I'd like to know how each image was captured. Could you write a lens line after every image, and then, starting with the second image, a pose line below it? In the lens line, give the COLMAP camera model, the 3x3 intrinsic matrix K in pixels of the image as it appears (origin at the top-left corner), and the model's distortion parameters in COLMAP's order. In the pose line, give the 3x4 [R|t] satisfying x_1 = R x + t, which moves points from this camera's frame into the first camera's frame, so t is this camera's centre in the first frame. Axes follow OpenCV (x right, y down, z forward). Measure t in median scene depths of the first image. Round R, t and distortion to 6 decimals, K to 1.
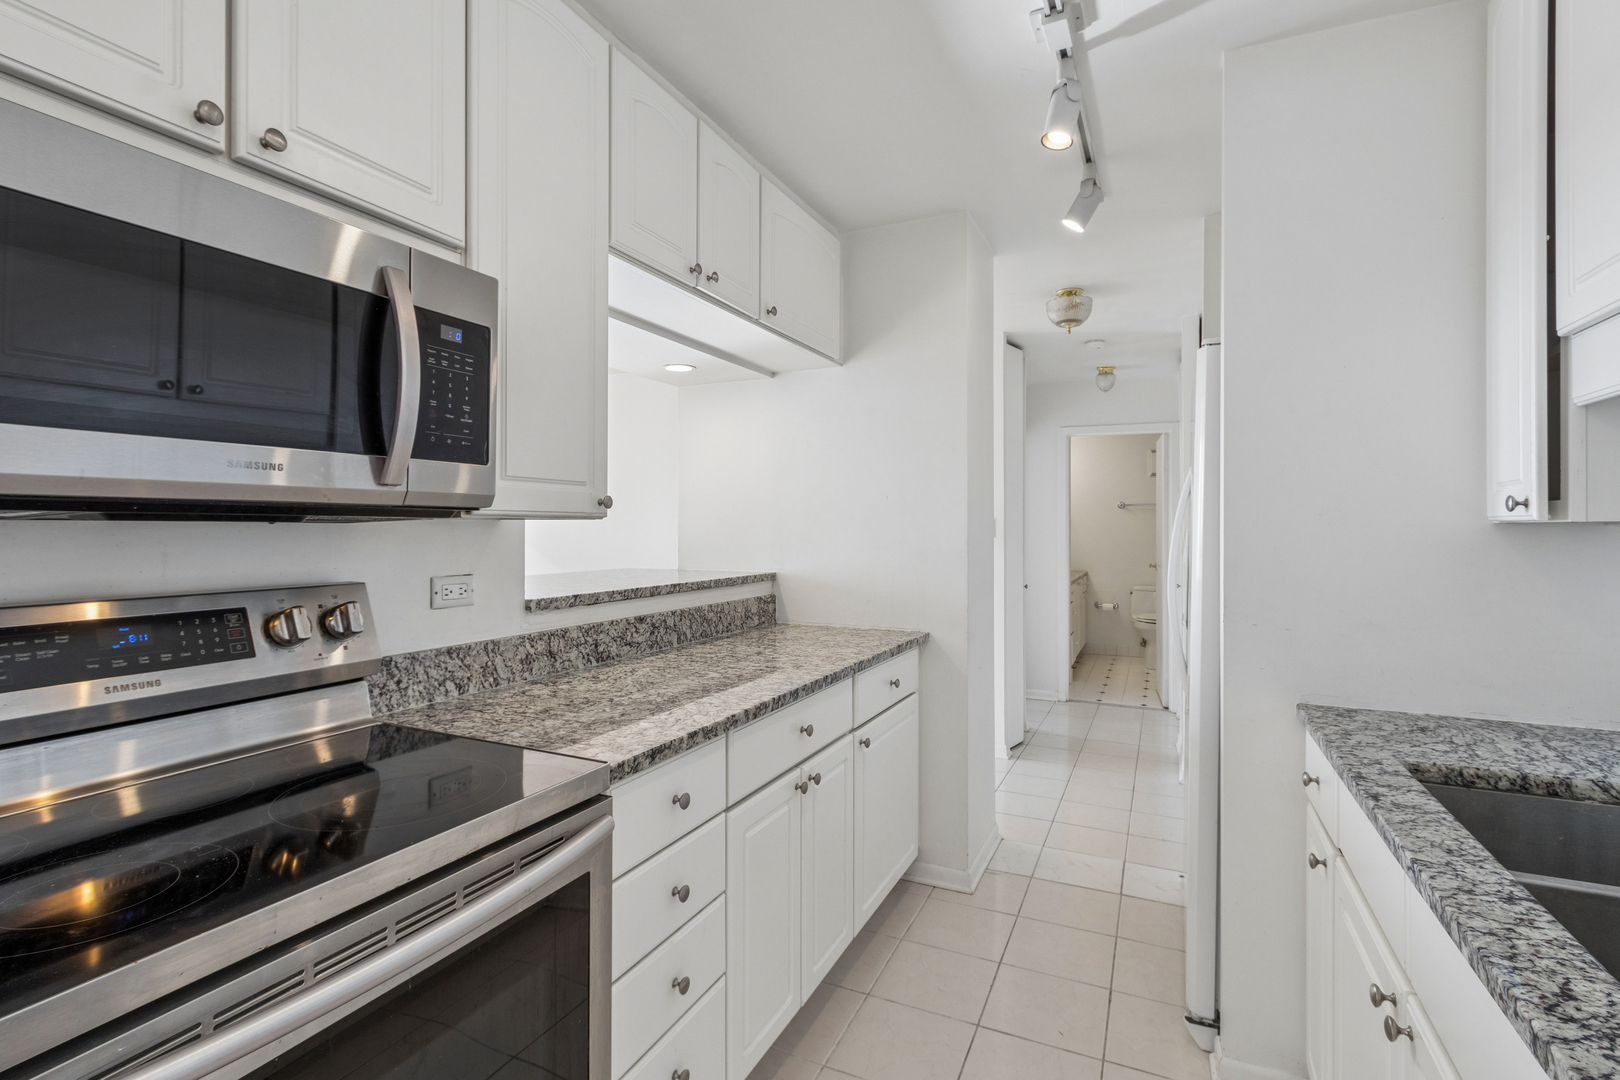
lens RADIAL K [[739.1, 0, 806.0], [0, 739.1, 533.6], [0, 0, 1]] dist [0.004837, -0.001411]
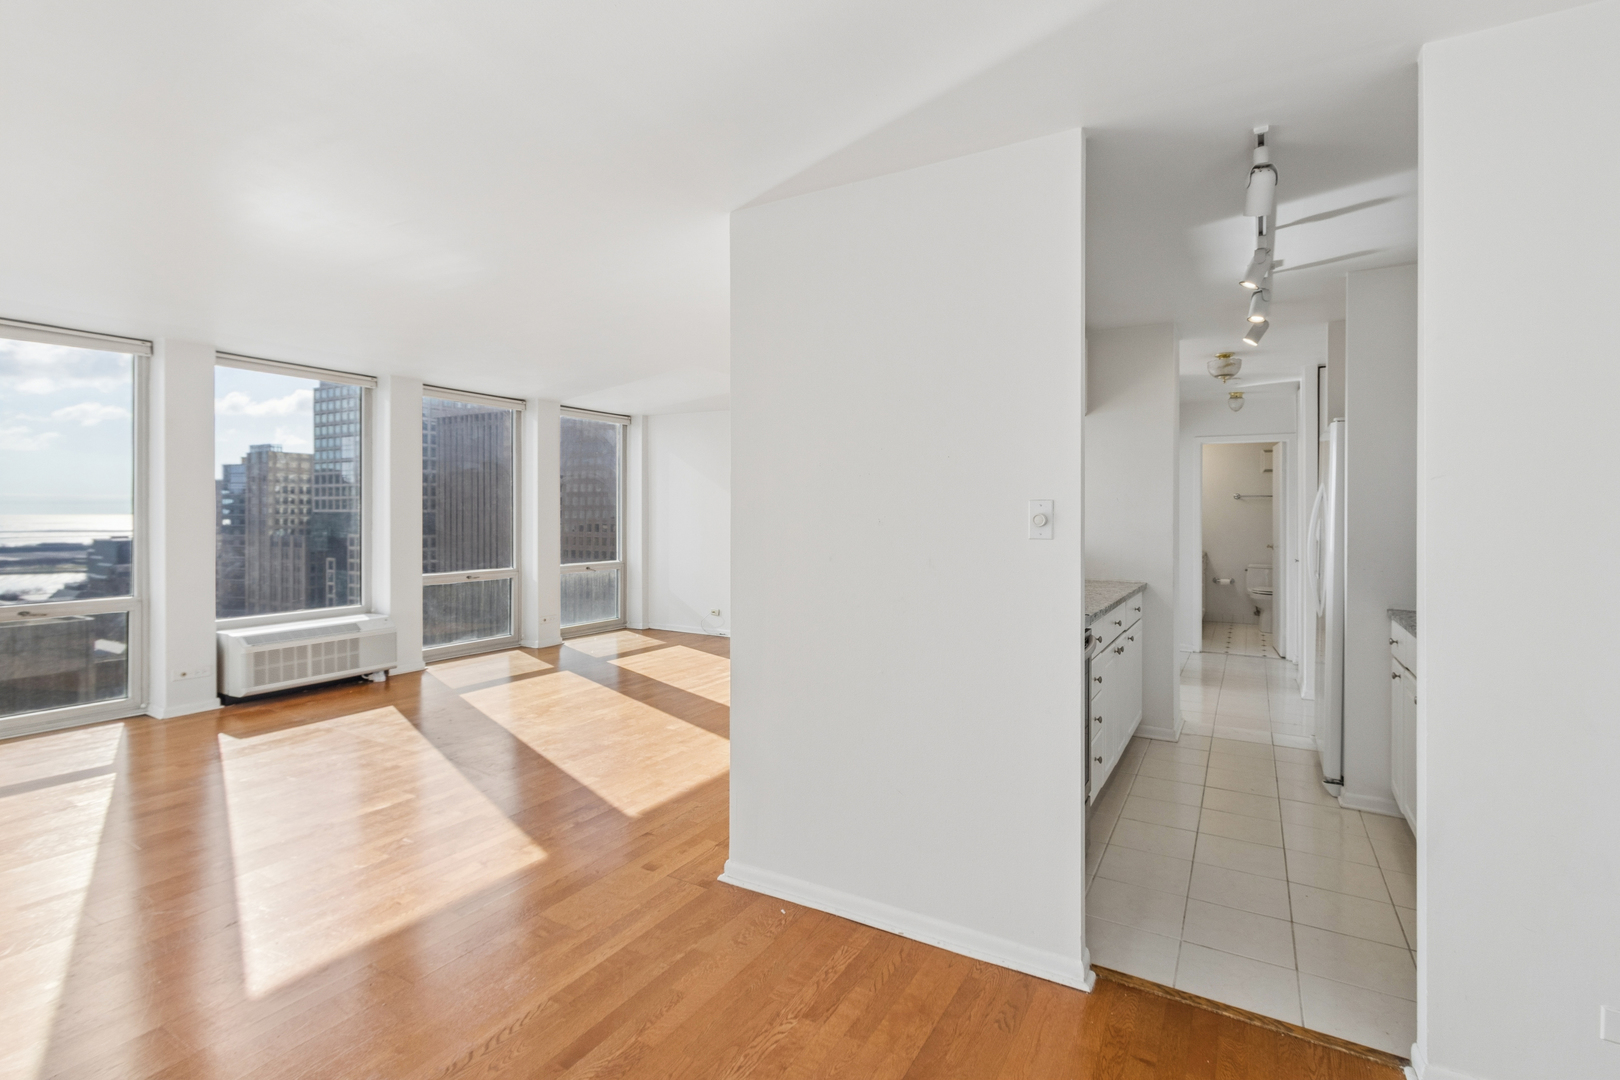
lens RADIAL K [[739.1, 0, 808.3], [0, 739.1, 515.8], [0, 0, 1]] dist [0.004837, -0.001411]
pose [[0.996168, 0.004137, -0.087362, -0.328907], [-0.004277, 0.999990, -0.001414, -0.006043], [0.087355, 0.001782, 0.996176, -0.516489]]
